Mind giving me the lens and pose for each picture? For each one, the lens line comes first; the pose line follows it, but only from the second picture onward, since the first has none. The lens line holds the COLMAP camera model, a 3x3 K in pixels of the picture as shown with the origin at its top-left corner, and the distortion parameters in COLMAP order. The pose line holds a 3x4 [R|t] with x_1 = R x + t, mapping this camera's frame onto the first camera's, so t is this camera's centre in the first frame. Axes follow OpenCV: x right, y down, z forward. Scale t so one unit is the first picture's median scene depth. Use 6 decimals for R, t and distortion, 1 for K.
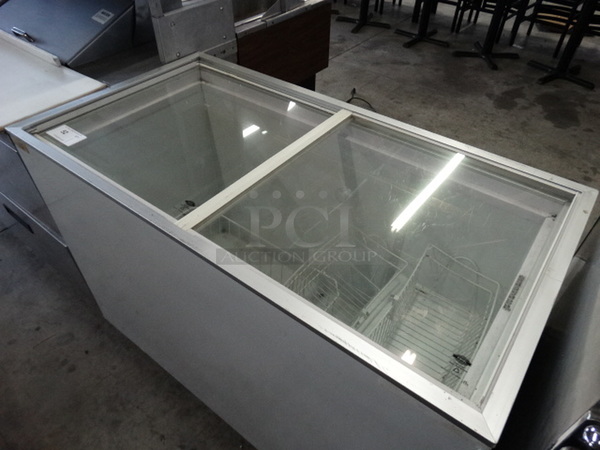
lens RADIAL K [[428.1, 0, 301.4], [0, 428.1, 222.8], [0, 0, 1]] dist [-0.019791, 0.017575]
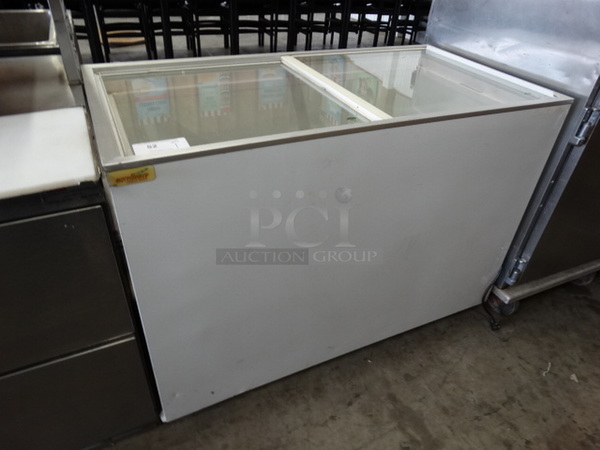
lens RADIAL K [[428.1, 0, 298.9], [0, 428.1, 234.1], [0, 0, 1]] dist [-0.019791, 0.017575]
pose [[0.456967, -0.515696, 0.724734, -0.809024], [0.565193, 0.797493, 0.211097, -0.074674], [-0.686831, 0.313150, 0.655896, 0.271352]]
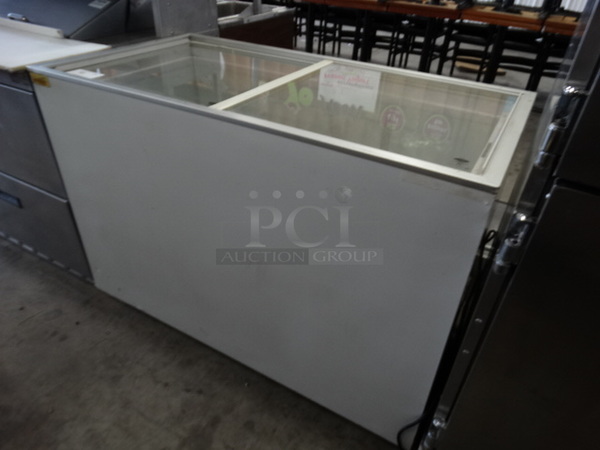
lens RADIAL K [[428.1, 0, 299.1], [0, 428.1, 227.6], [0, 0, 1]] dist [-0.019791, 0.017575]
pose [[0.990804, -0.051072, 0.125293, -0.117644], [0.068194, 0.988301, -0.136419, 0.282237], [-0.116860, 0.143708, 0.982696, -0.073503]]
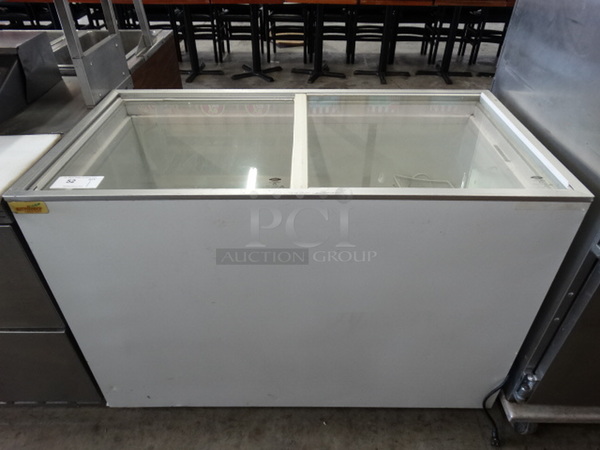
lens RADIAL K [[428.1, 0, 296.8], [0, 428.1, 228.6], [0, 0, 1]] dist [-0.019791, 0.017575]
pose [[0.800077, -0.372438, 0.470284, -0.477180], [0.414559, 0.909893, 0.015310, 0.044728], [-0.433610, 0.182712, 0.882382, 0.019082]]
